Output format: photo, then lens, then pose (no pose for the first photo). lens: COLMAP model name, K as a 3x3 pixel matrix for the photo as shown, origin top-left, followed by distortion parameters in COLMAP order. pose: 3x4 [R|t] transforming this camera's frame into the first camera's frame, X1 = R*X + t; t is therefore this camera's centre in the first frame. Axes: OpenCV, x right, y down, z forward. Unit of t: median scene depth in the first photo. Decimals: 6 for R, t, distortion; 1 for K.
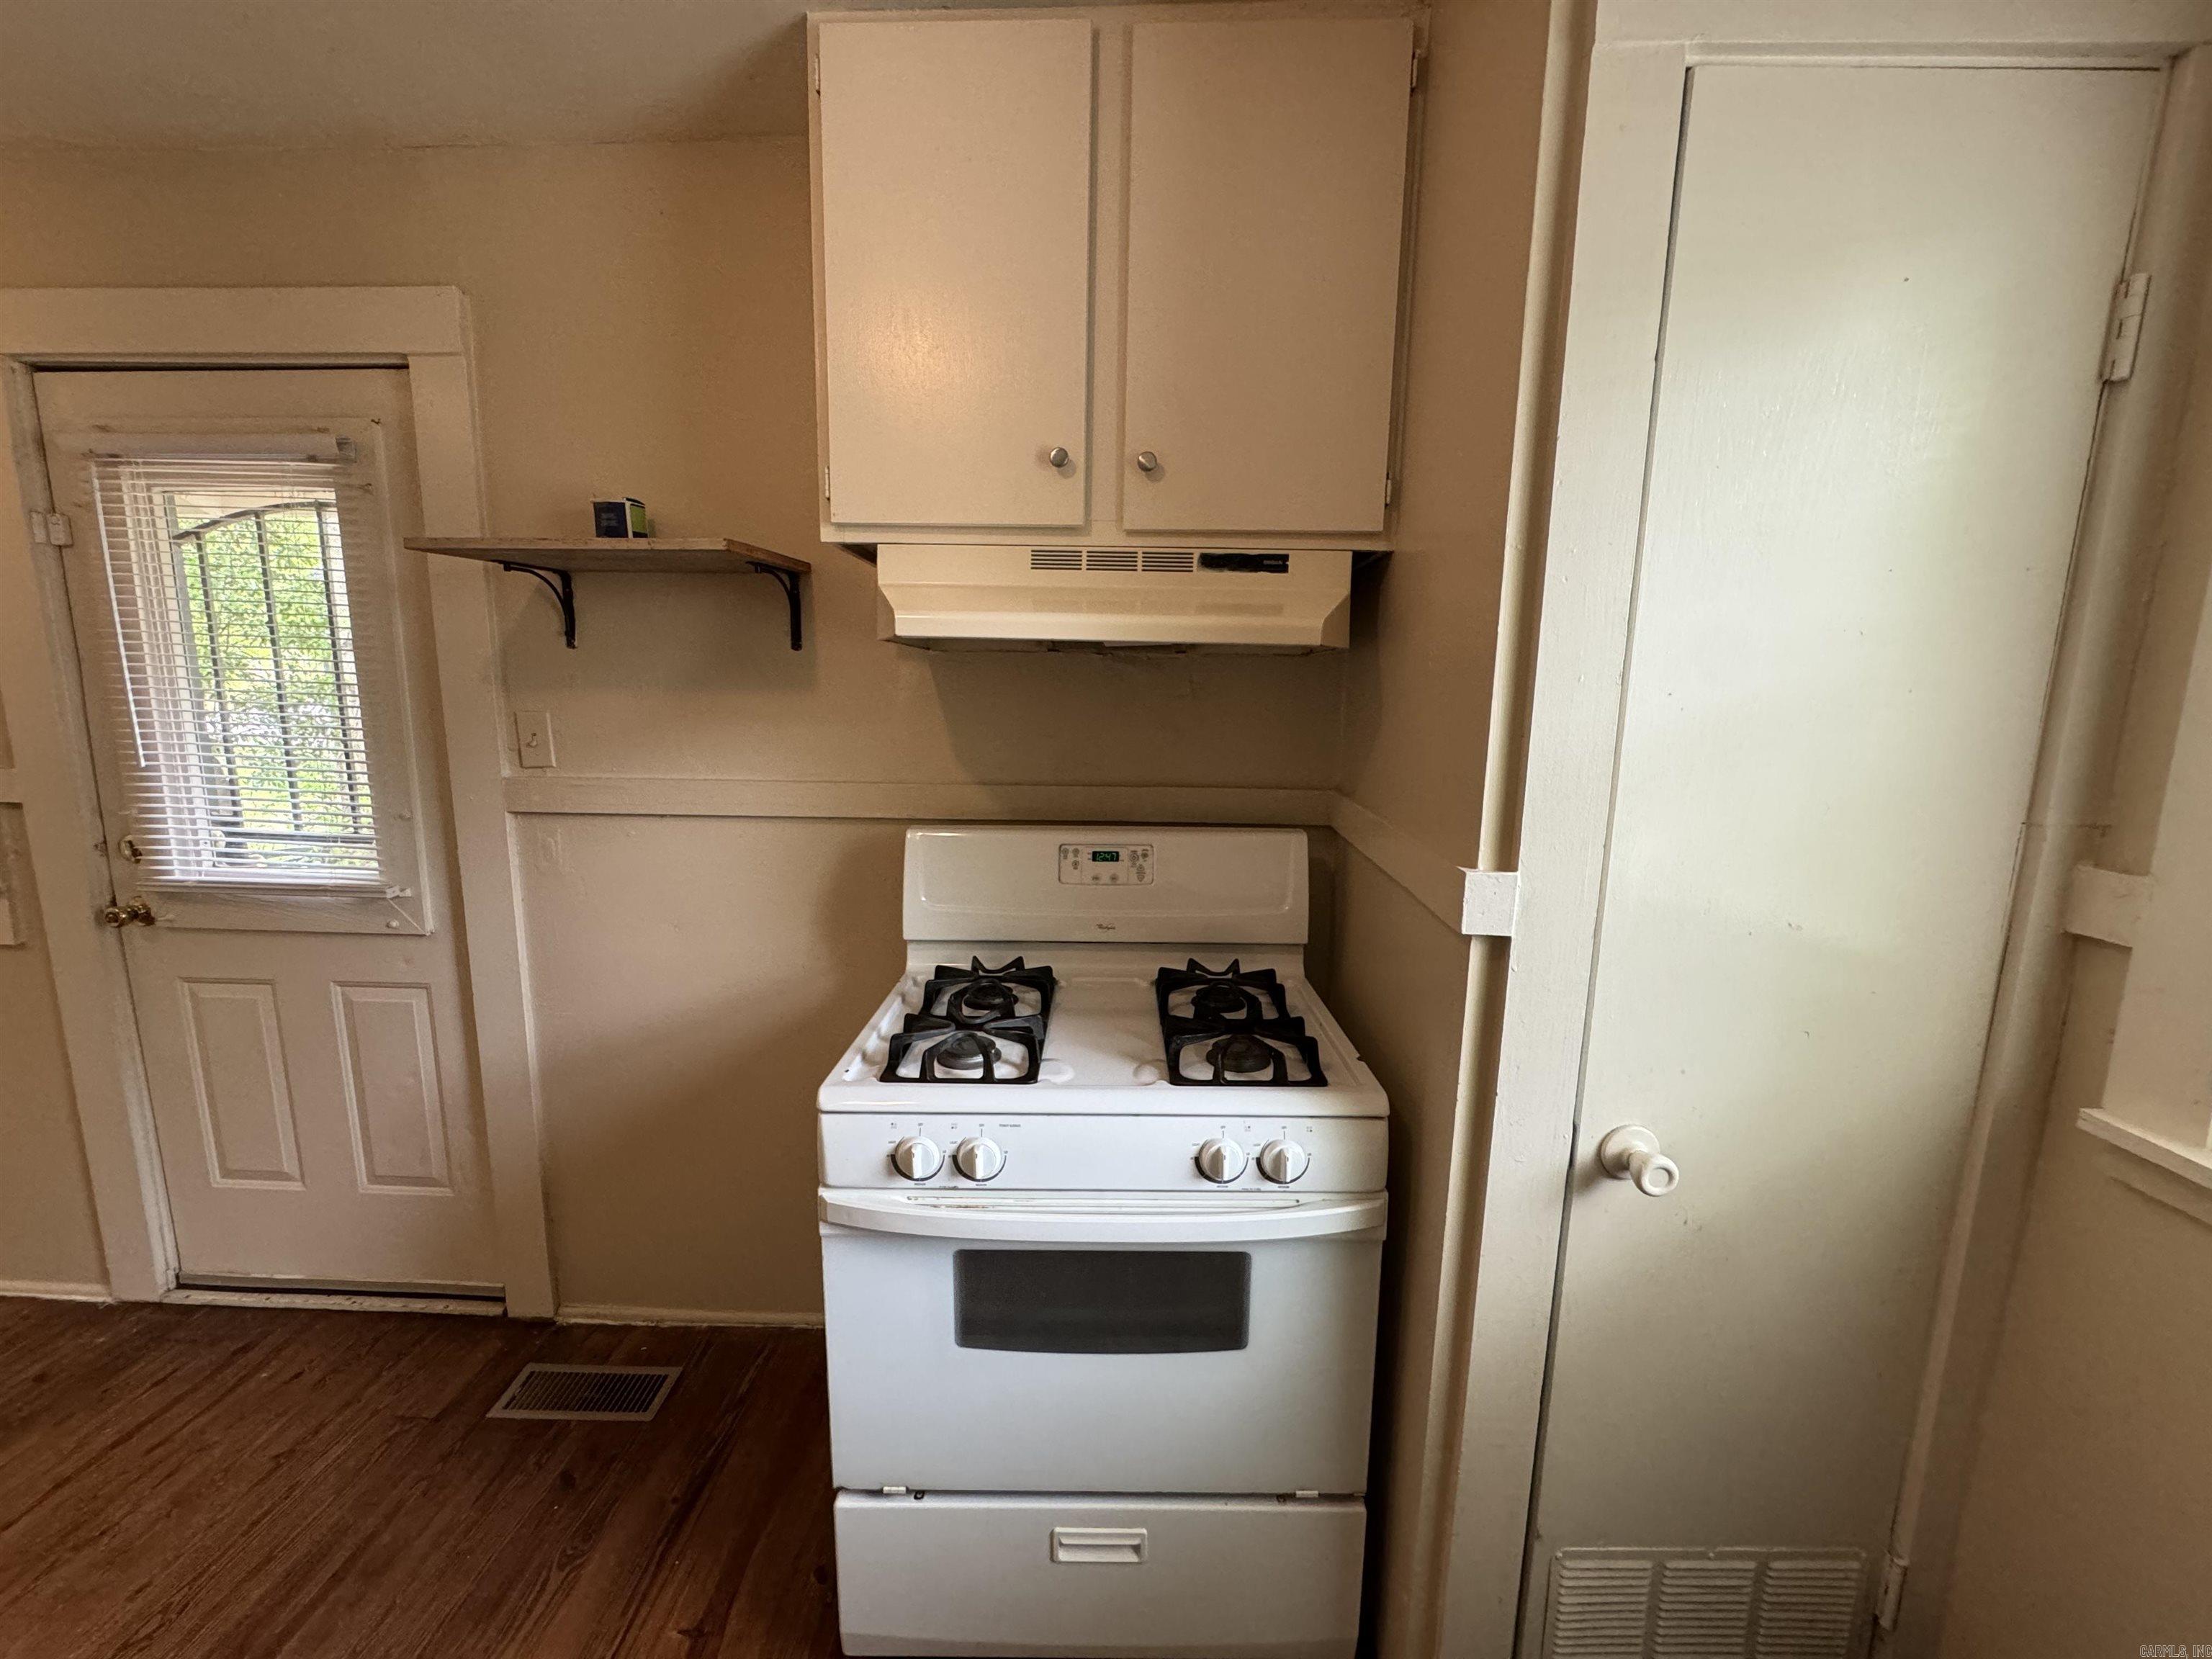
lens RADIAL K [[886.5, 0, 1110.7], [0, 886.5, 828.2], [0, 0, 1]] dist [-0.003391, 0.000208]
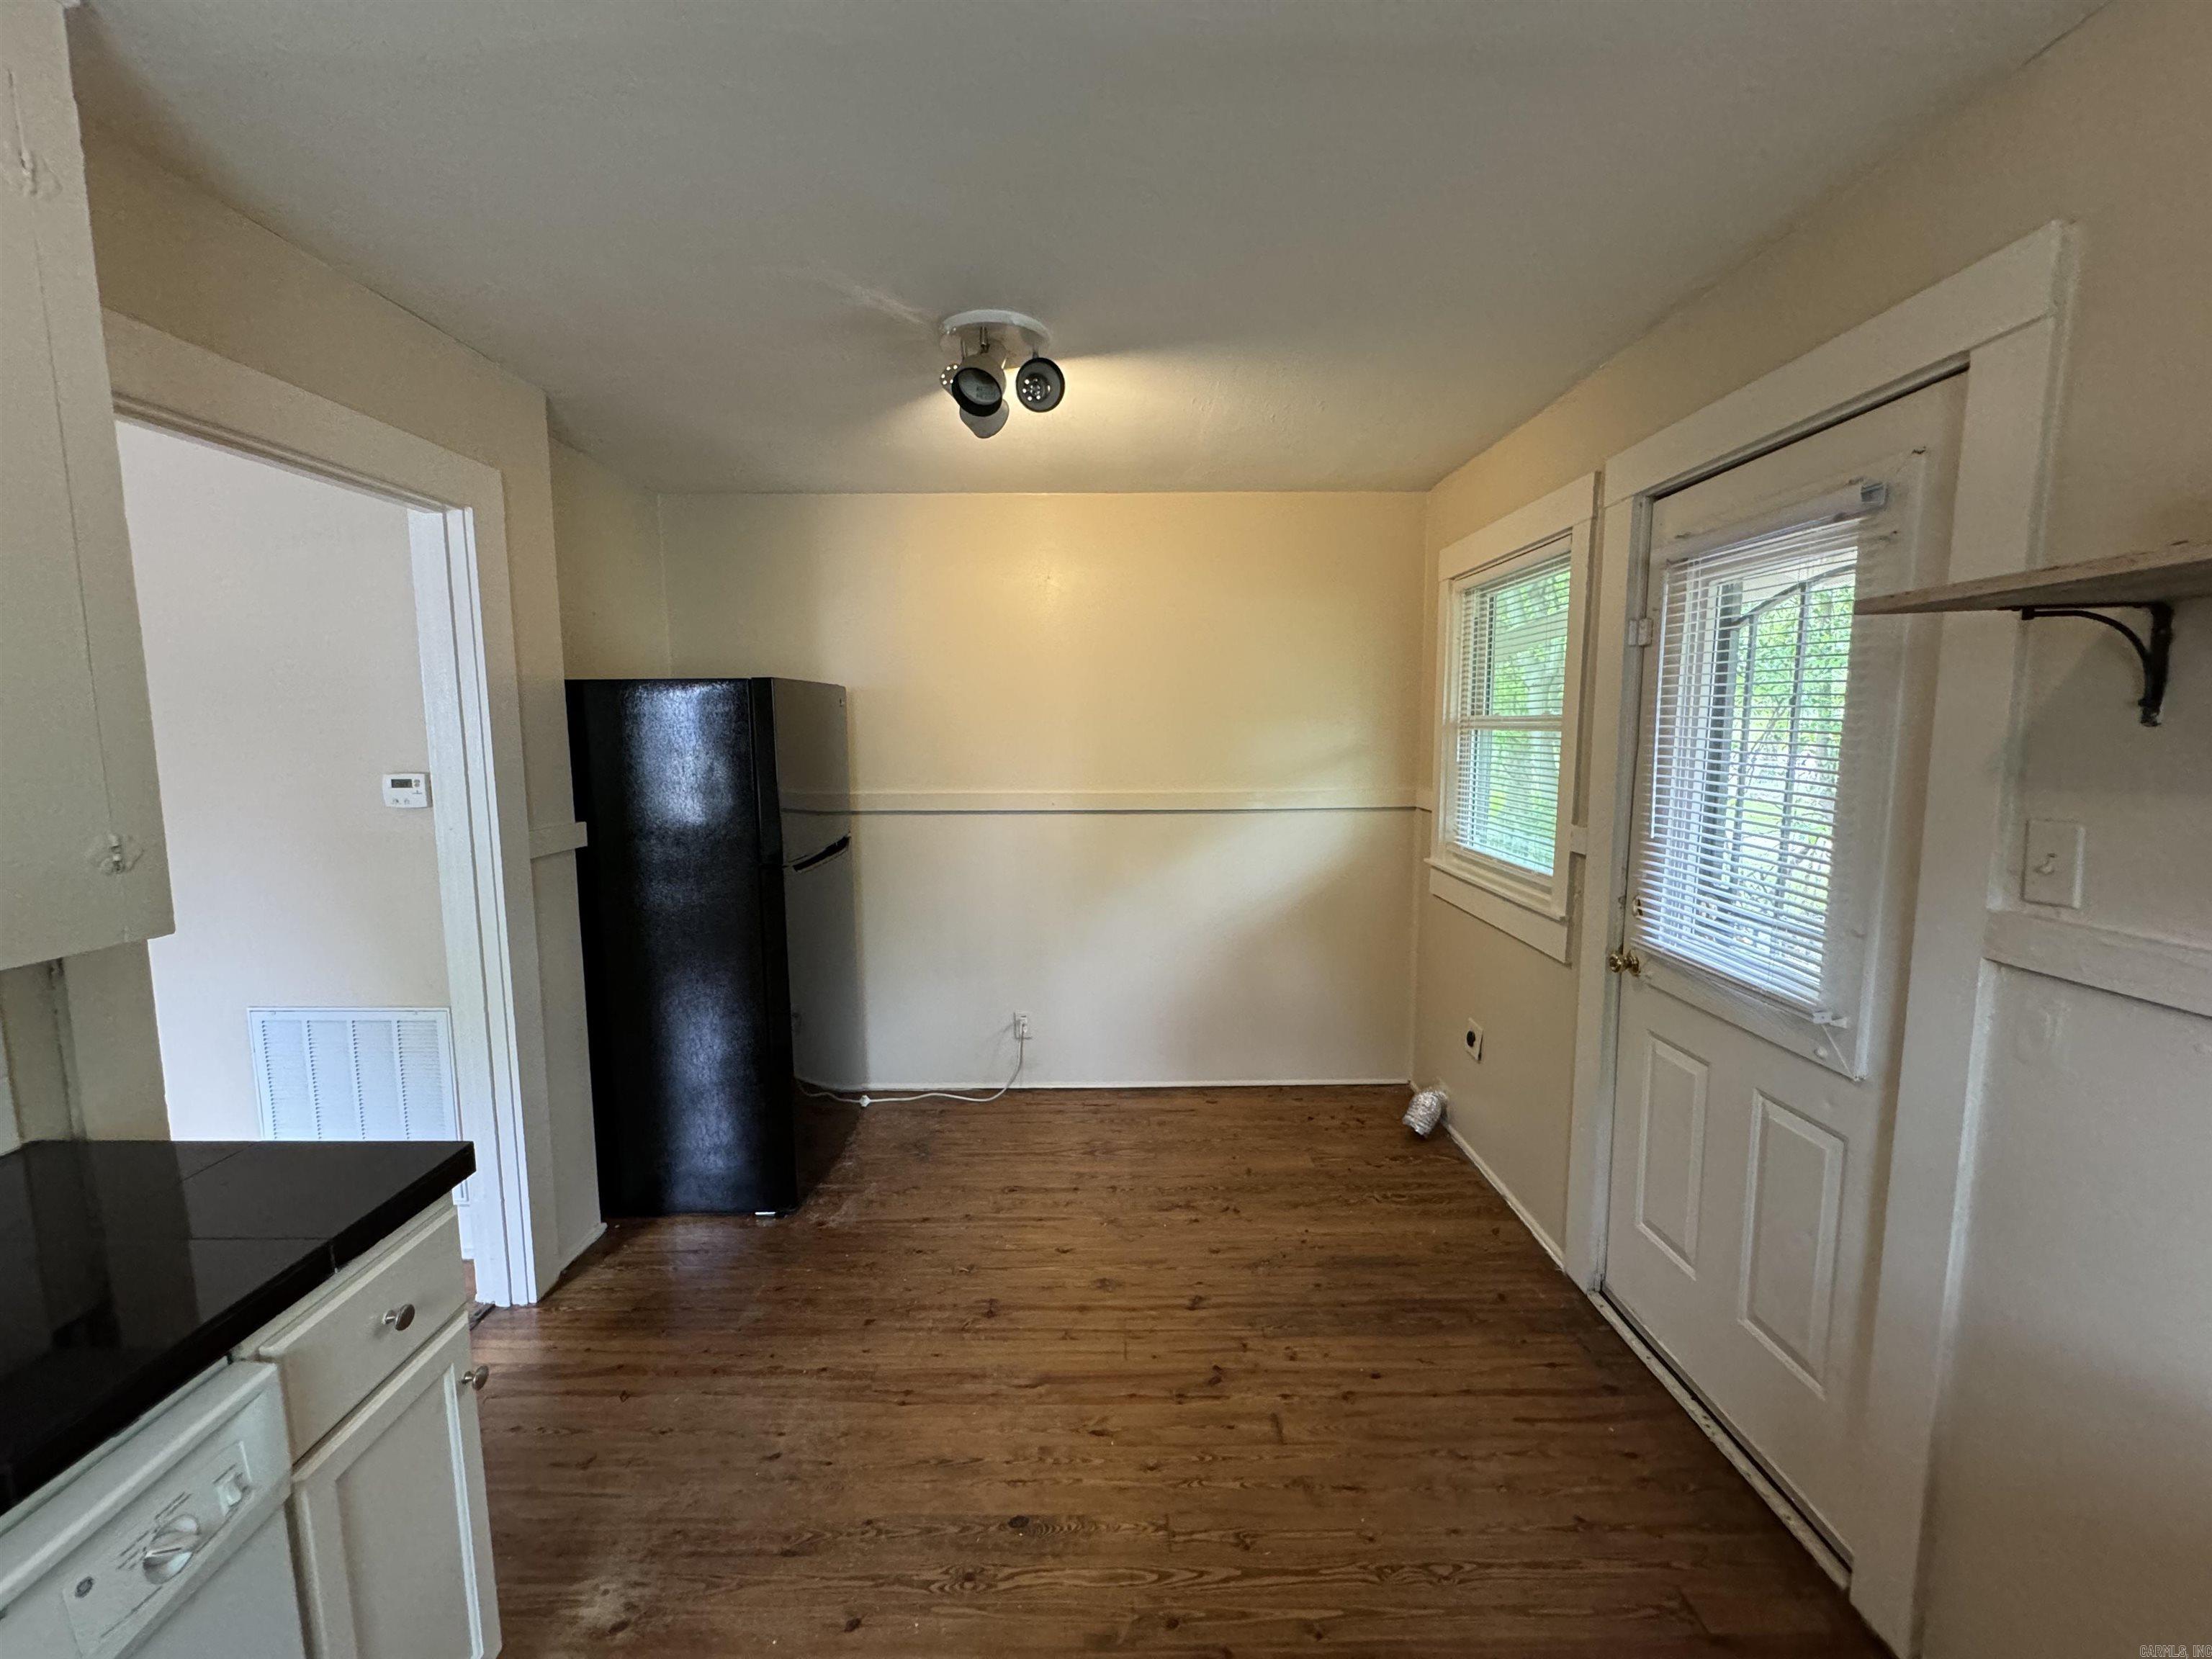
lens RADIAL K [[886.5, 0, 1109.3], [0, 886.5, 827.5], [0, 0, 1]] dist [-0.003391, 0.000208]
pose [[0.050979, 0.098760, -0.993805, -0.030674], [-0.149367, 0.984660, 0.090189, -0.081725], [0.987467, 0.143844, 0.064949, 0.257723]]
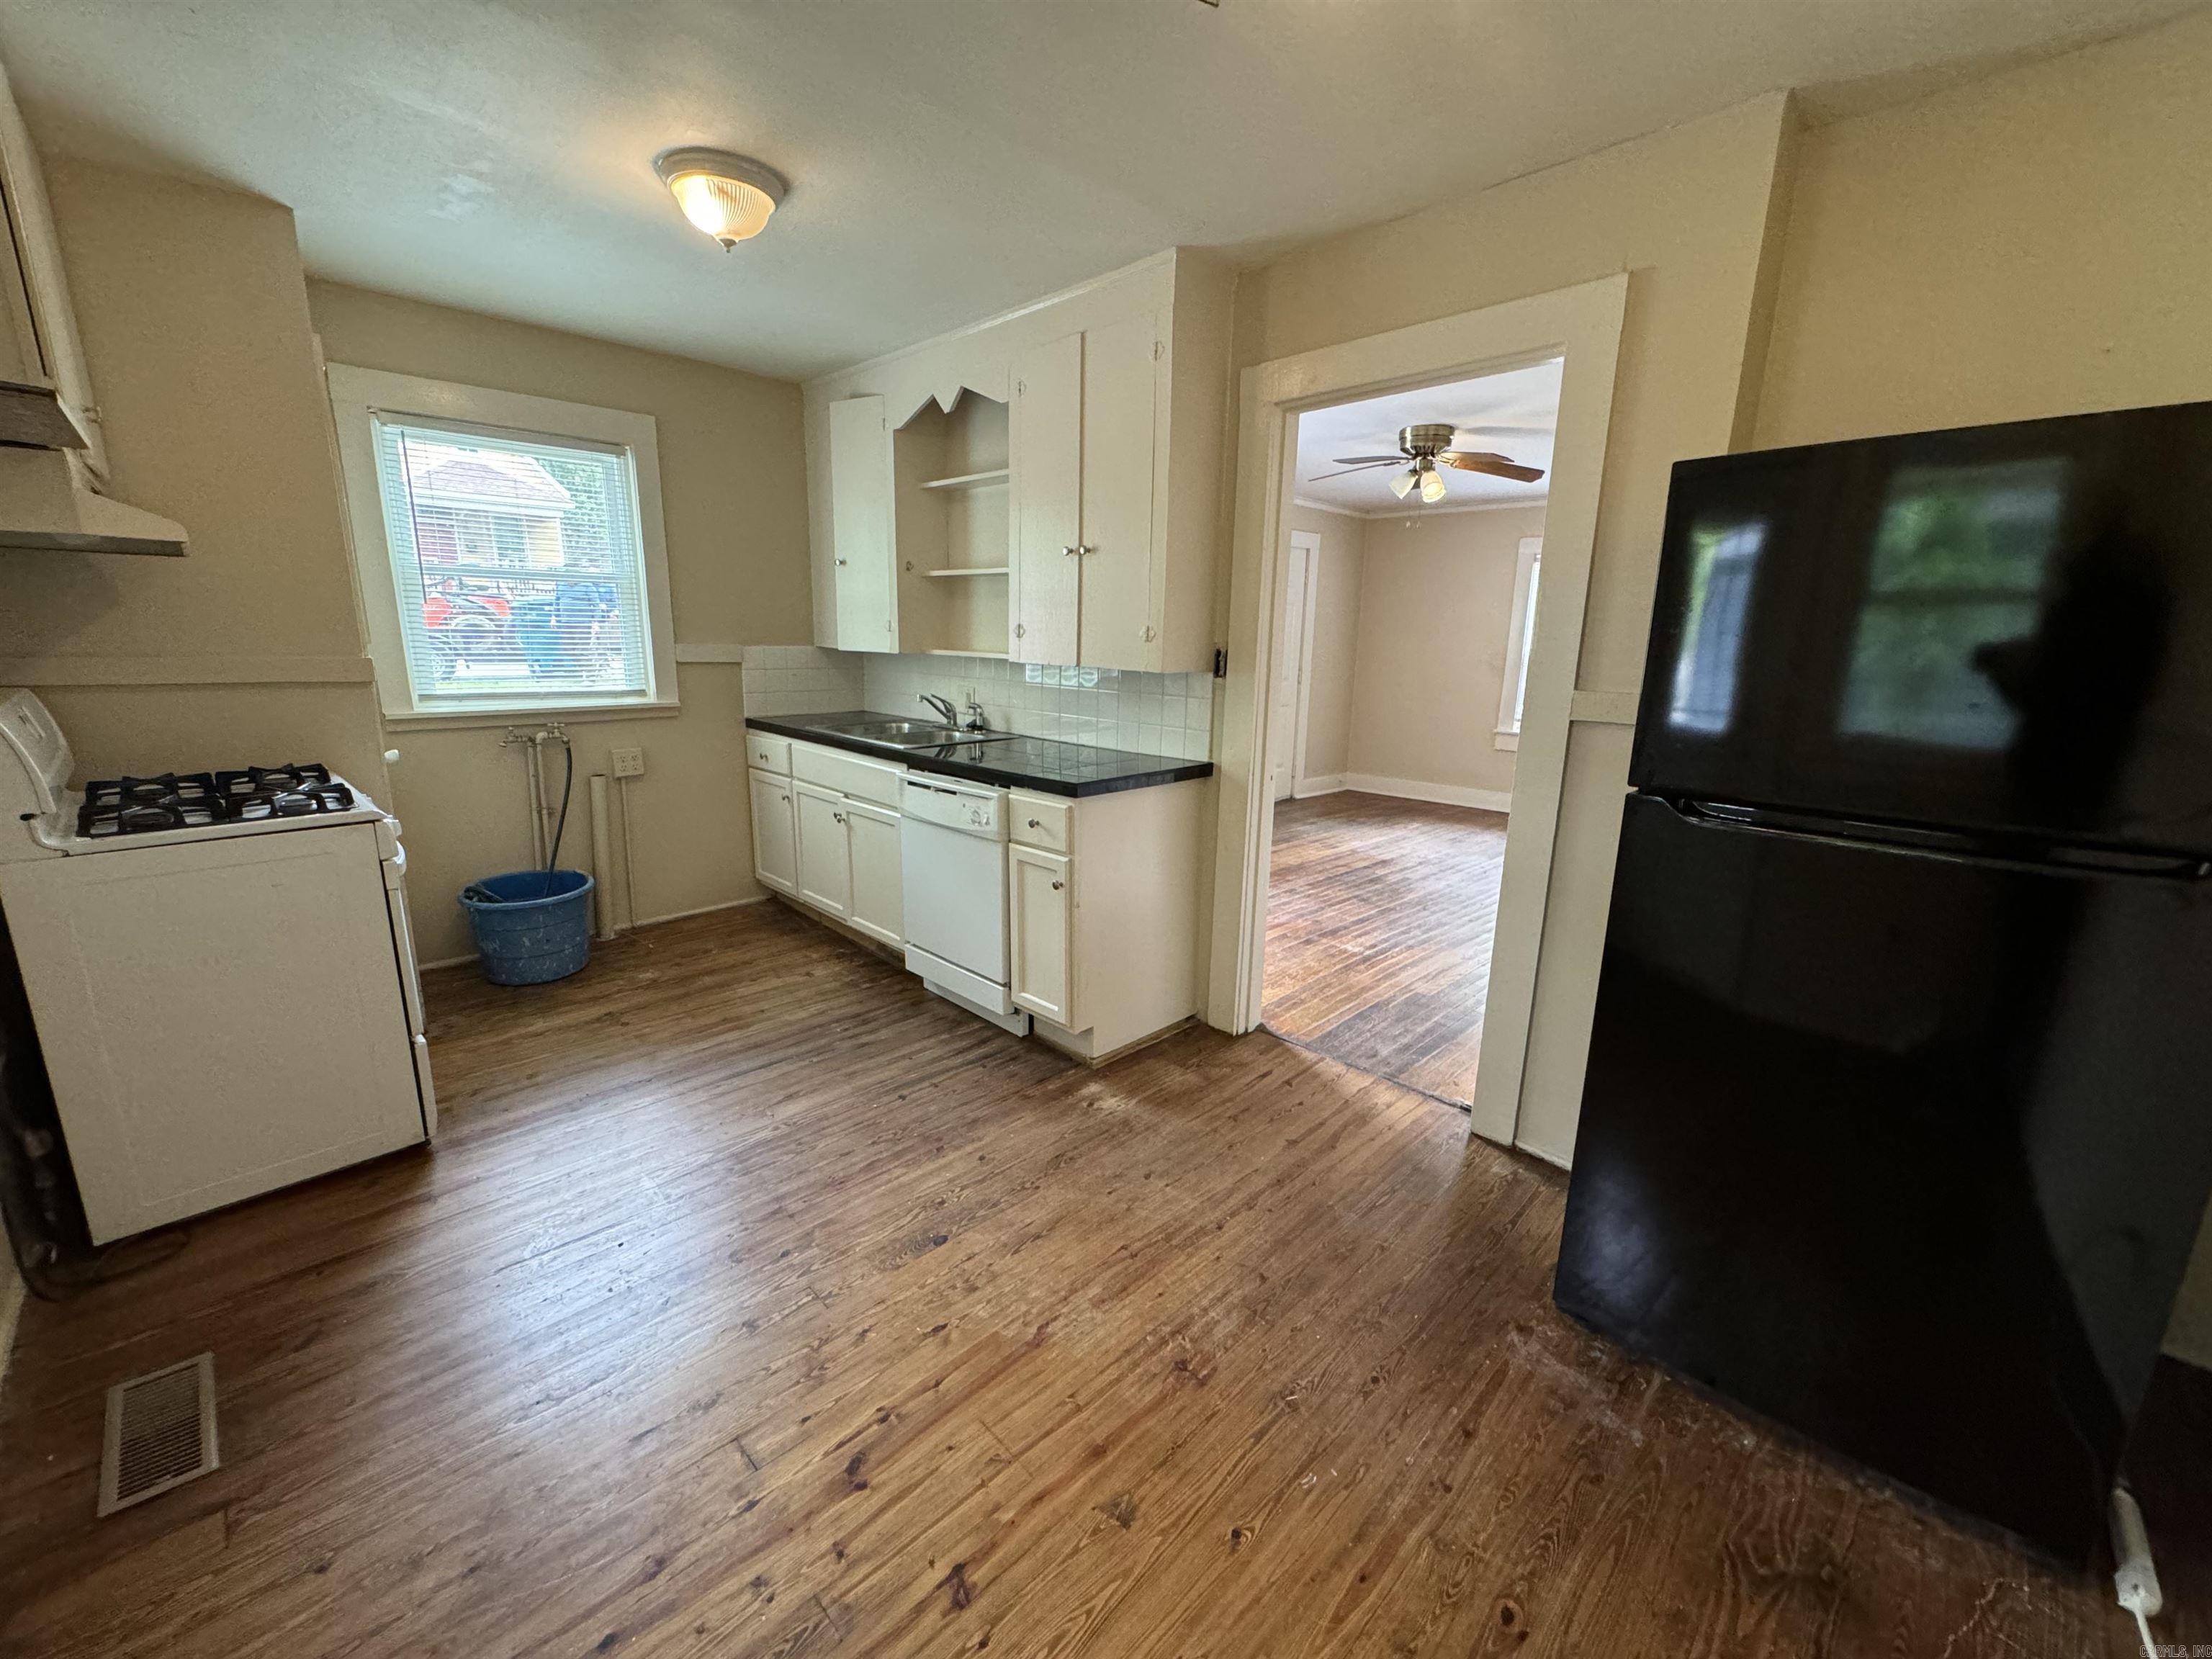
lens RADIAL K [[886.5, 0, 1109.5], [0, 886.5, 828.9], [0, 0, 1]] dist [-0.003391, 0.000208]
pose [[-0.733650, -0.177395, 0.655964, -1.715521], [0.076862, 0.937465, 0.339488, -0.111407], [-0.675166, 0.299484, -0.674137, 0.791881]]
